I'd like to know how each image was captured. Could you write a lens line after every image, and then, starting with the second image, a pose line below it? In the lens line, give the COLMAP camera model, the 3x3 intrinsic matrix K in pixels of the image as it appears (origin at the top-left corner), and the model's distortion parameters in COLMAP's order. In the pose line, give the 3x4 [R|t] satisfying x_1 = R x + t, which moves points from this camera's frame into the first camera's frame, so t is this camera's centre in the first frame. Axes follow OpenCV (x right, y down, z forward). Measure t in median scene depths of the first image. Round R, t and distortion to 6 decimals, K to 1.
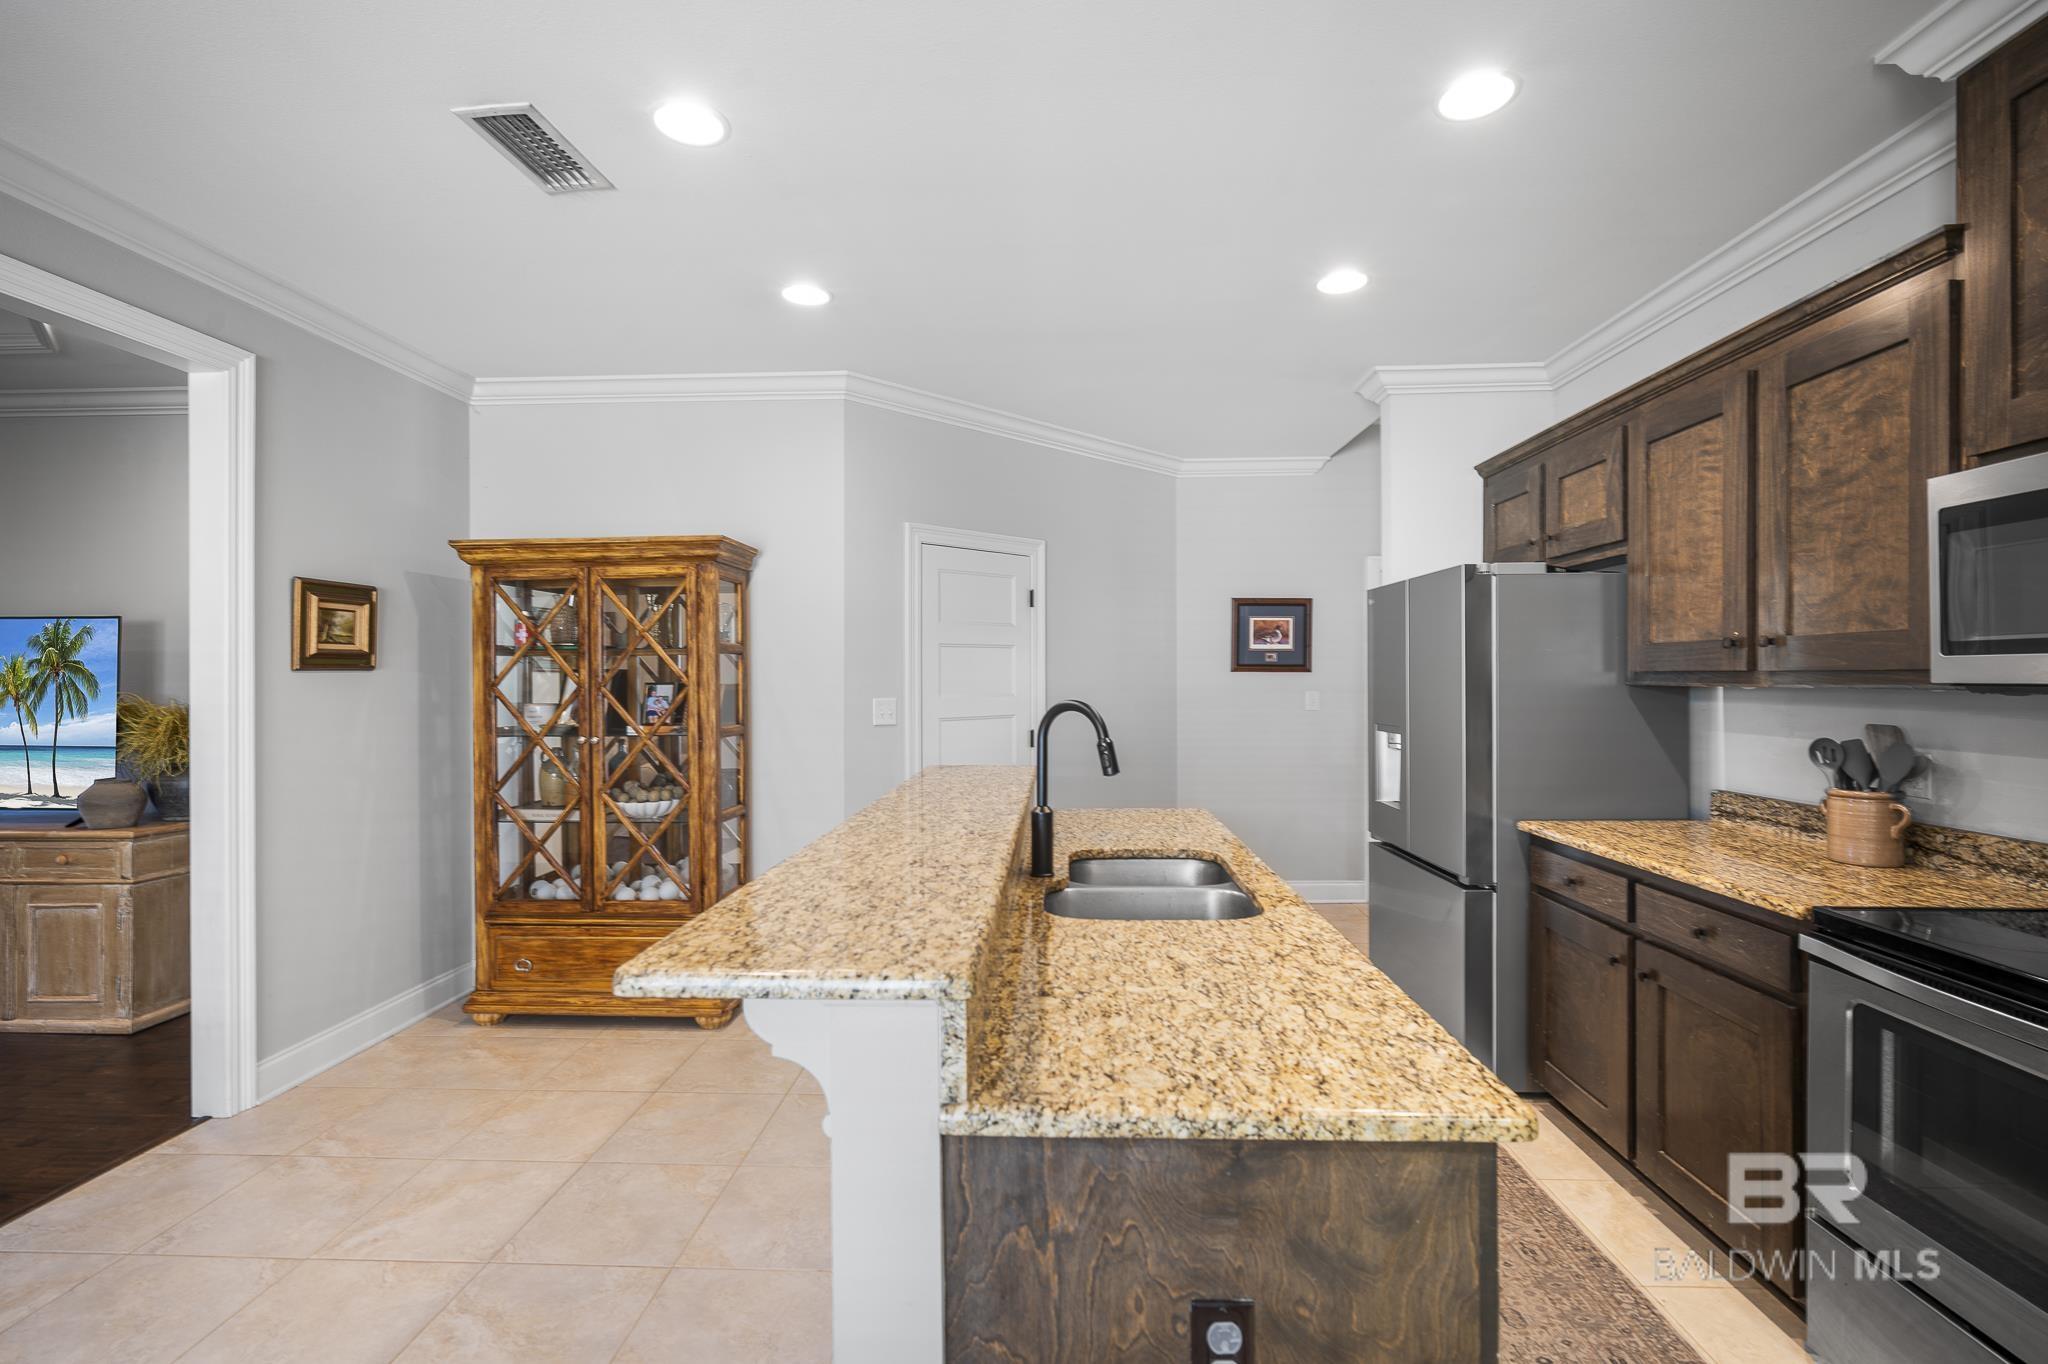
lens RADIAL K [[910.2, 0, 1025.2], [0, 910.2, 673.3], [0, 0, 1]] dist [-0.007408, 0.000194]
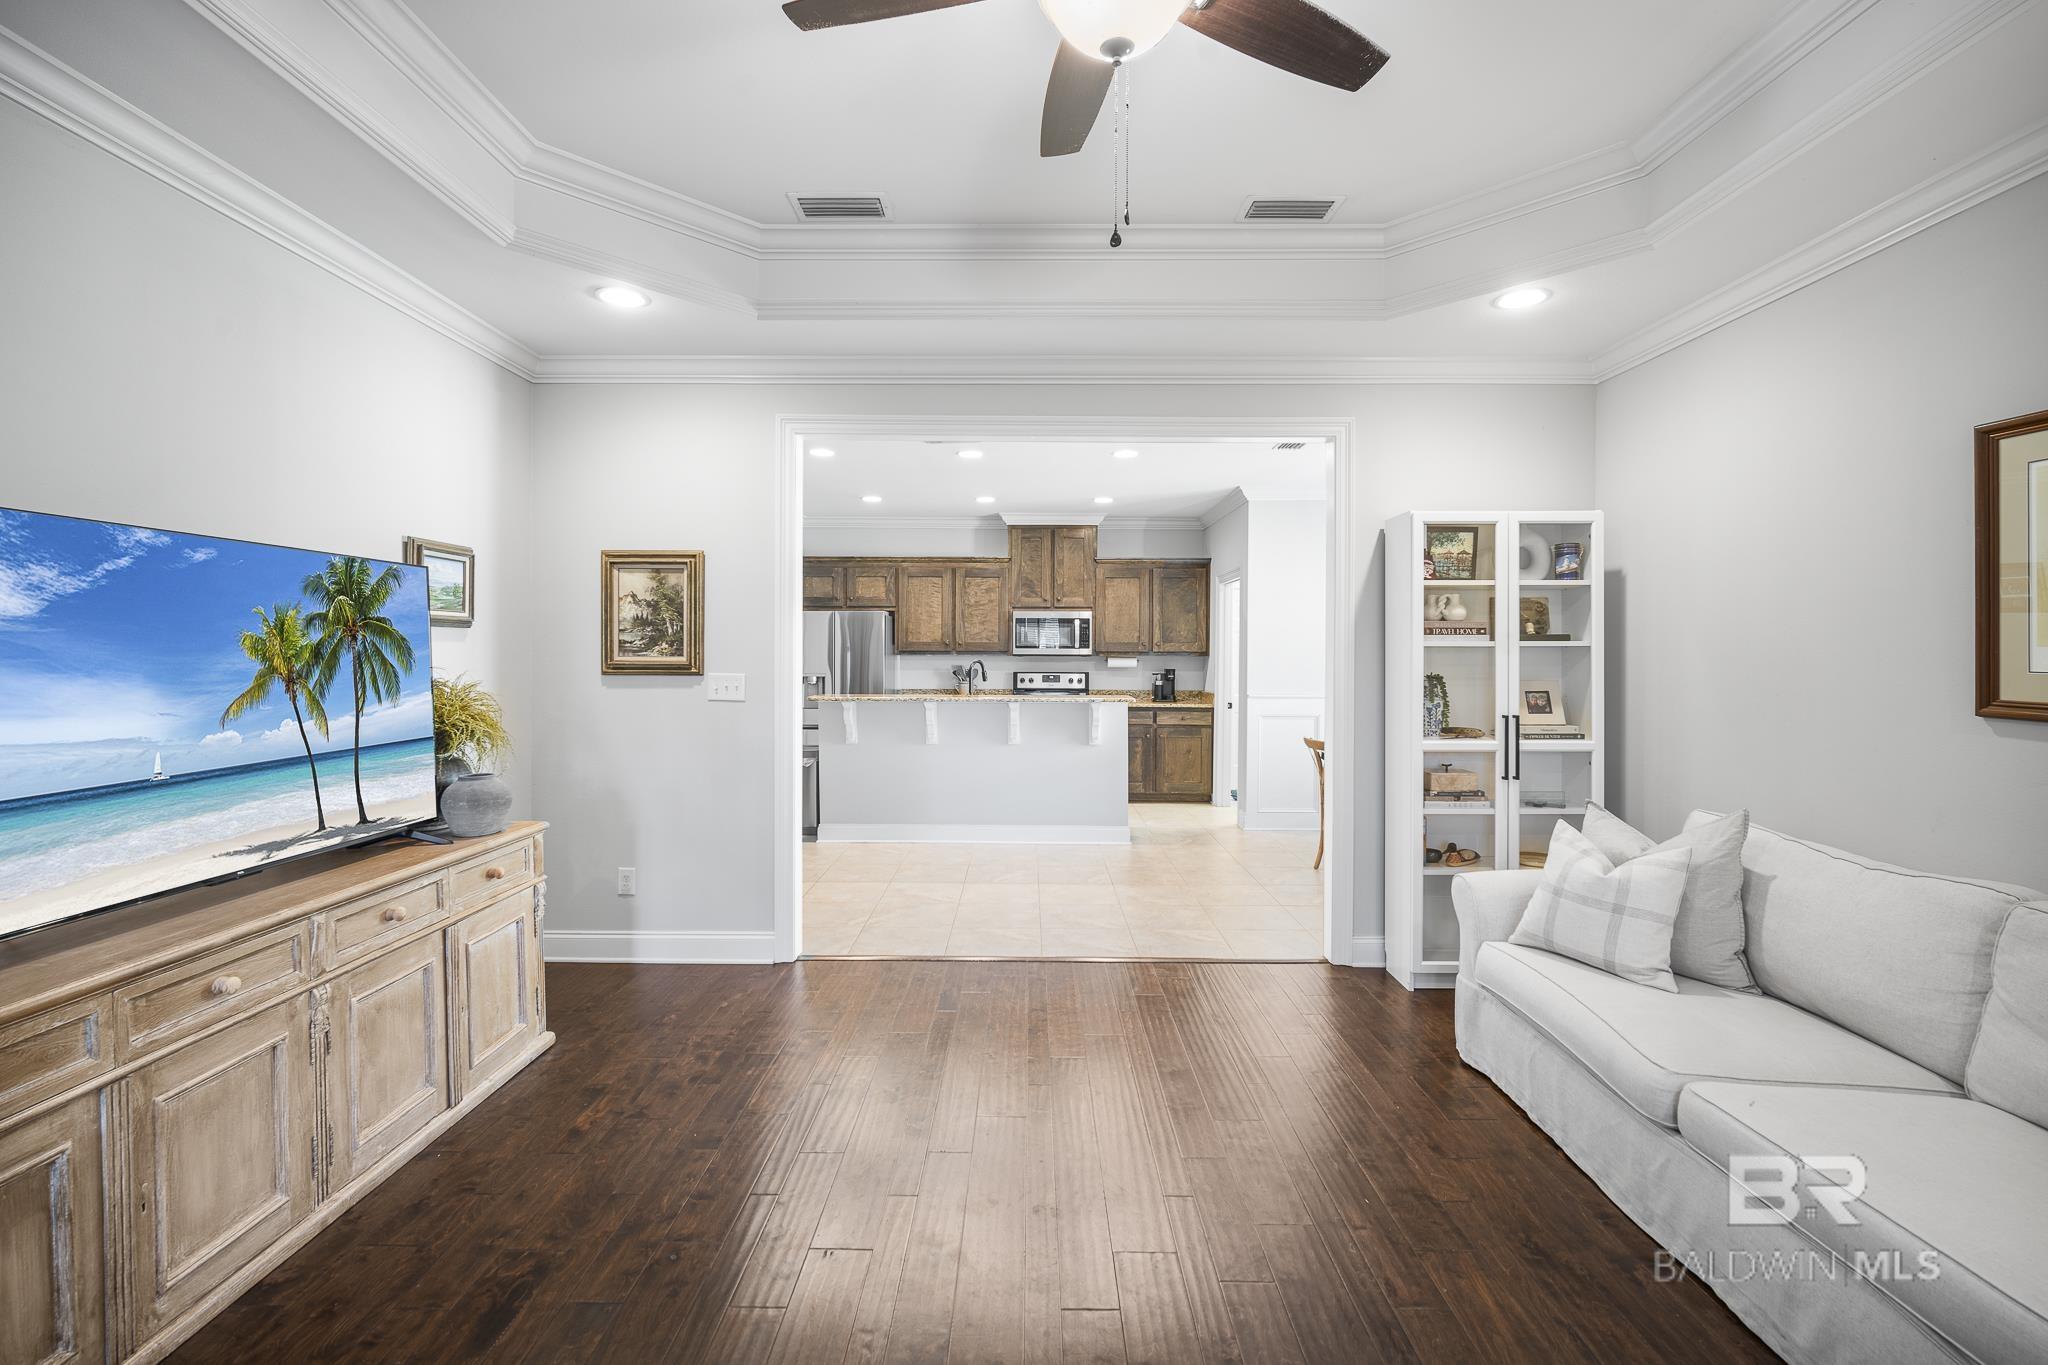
lens RADIAL K [[891.6, 0, 1029.8], [0, 891.6, 660.0], [0, 0, 1]] dist [-0.003541, 0.000337]
pose [[-0.048834, -0.004968, 0.998795, -2.308187], [-0.007864, 0.999959, 0.004589, 0.012386], [-0.998776, -0.007631, -0.048871, 0.712285]]
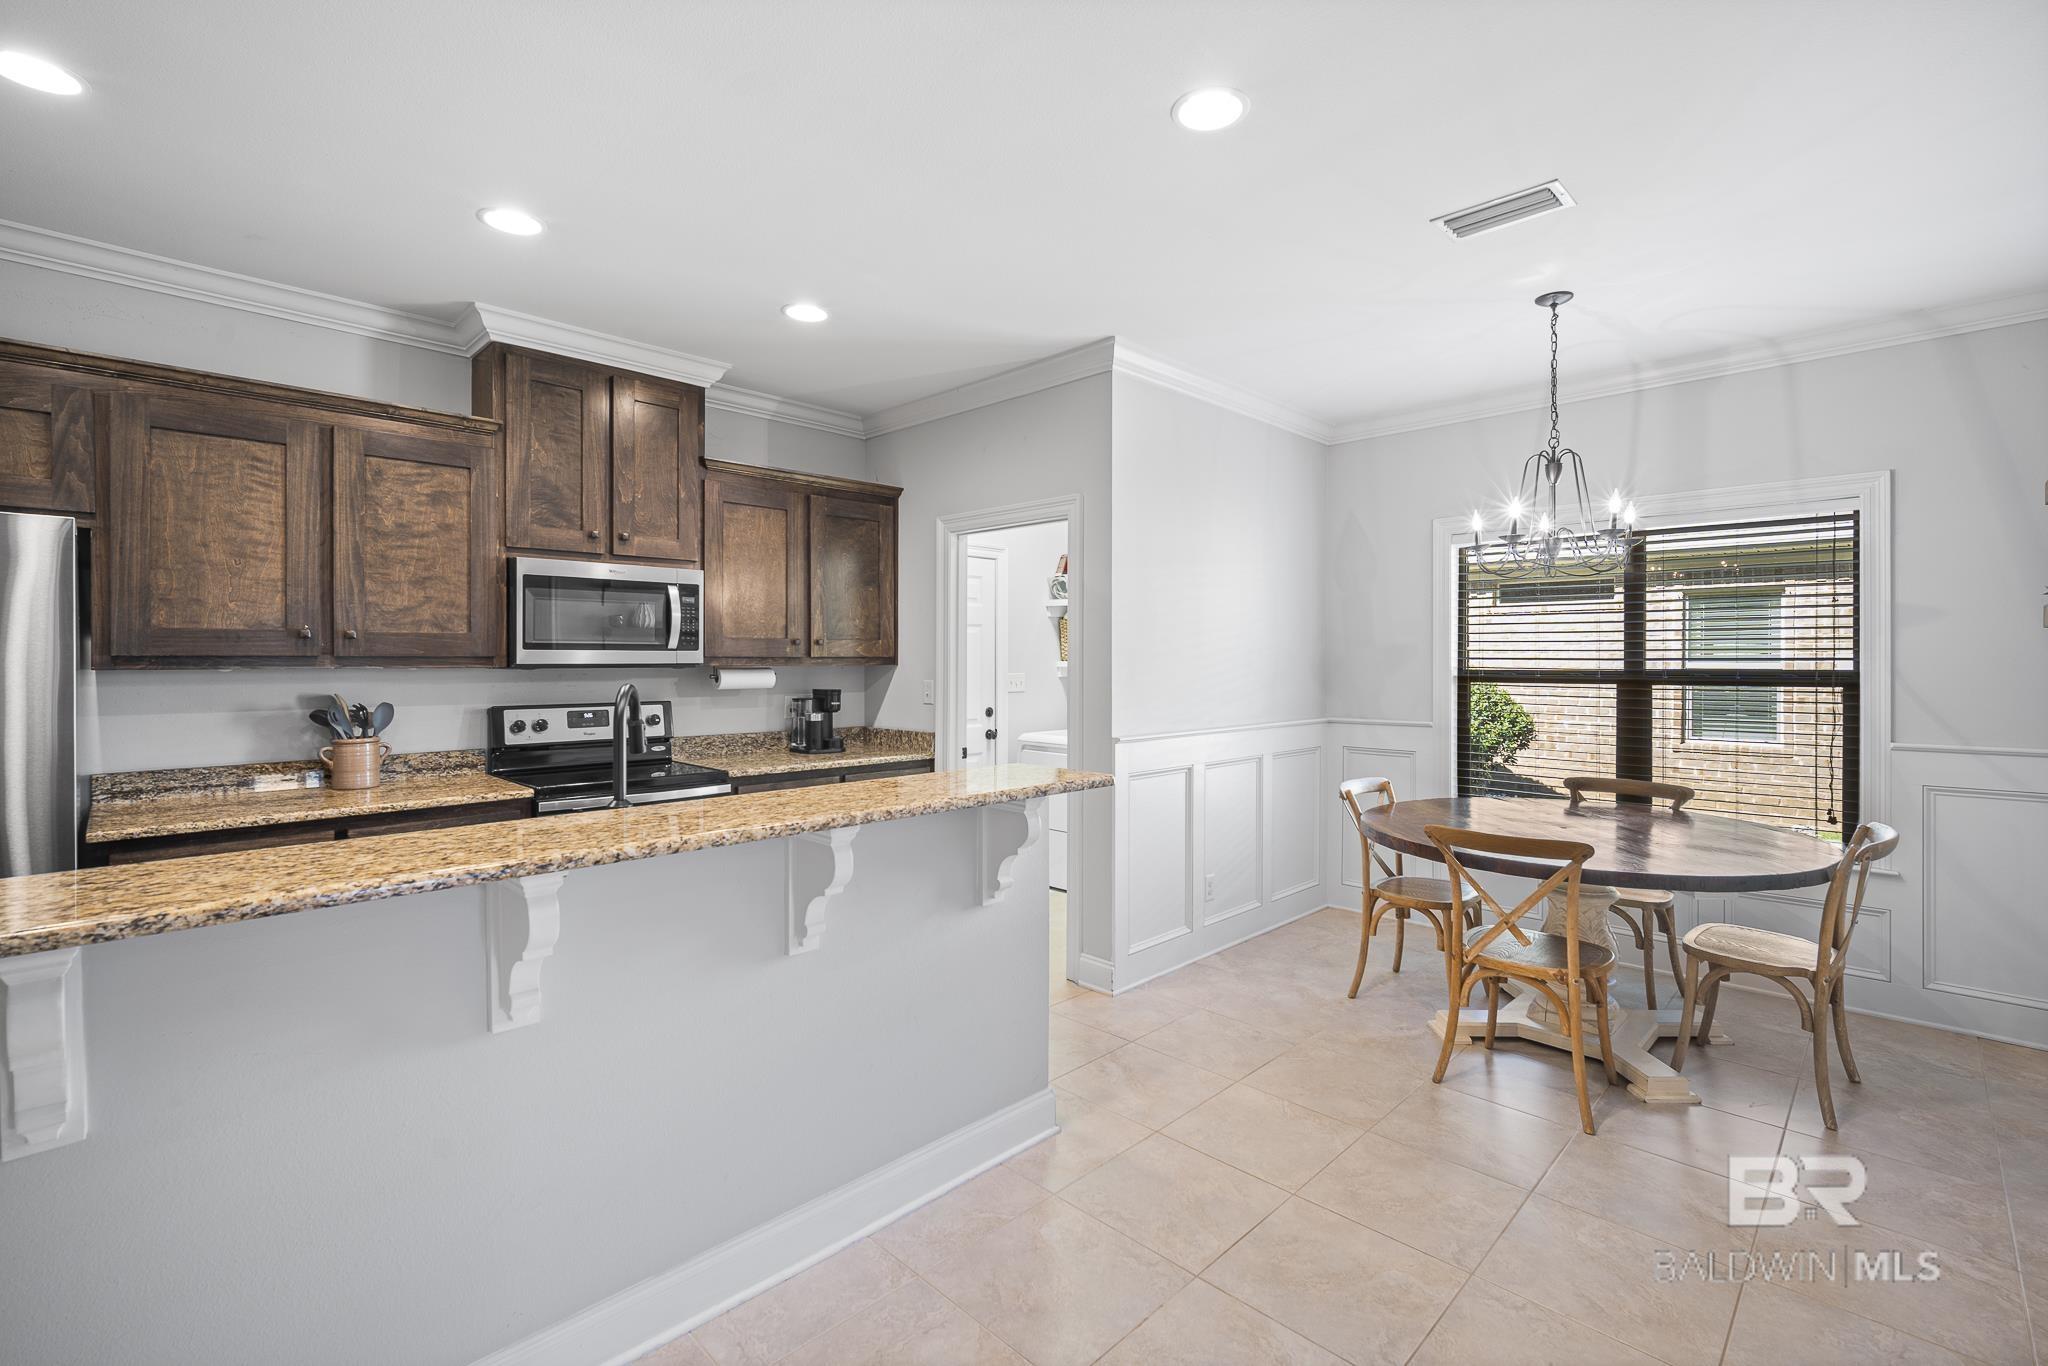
lens RADIAL K [[914.3, 0, 1032.4], [0, 914.3, 667.0], [0, 0, 1]] dist [-0.007689, 0.000207]
pose [[-0.744177, -0.002994, 0.667976, -0.682573], [-0.000584, 0.999992, 0.003832, 0.005726], [-0.667982, 0.002461, -0.744173, 1.065103]]
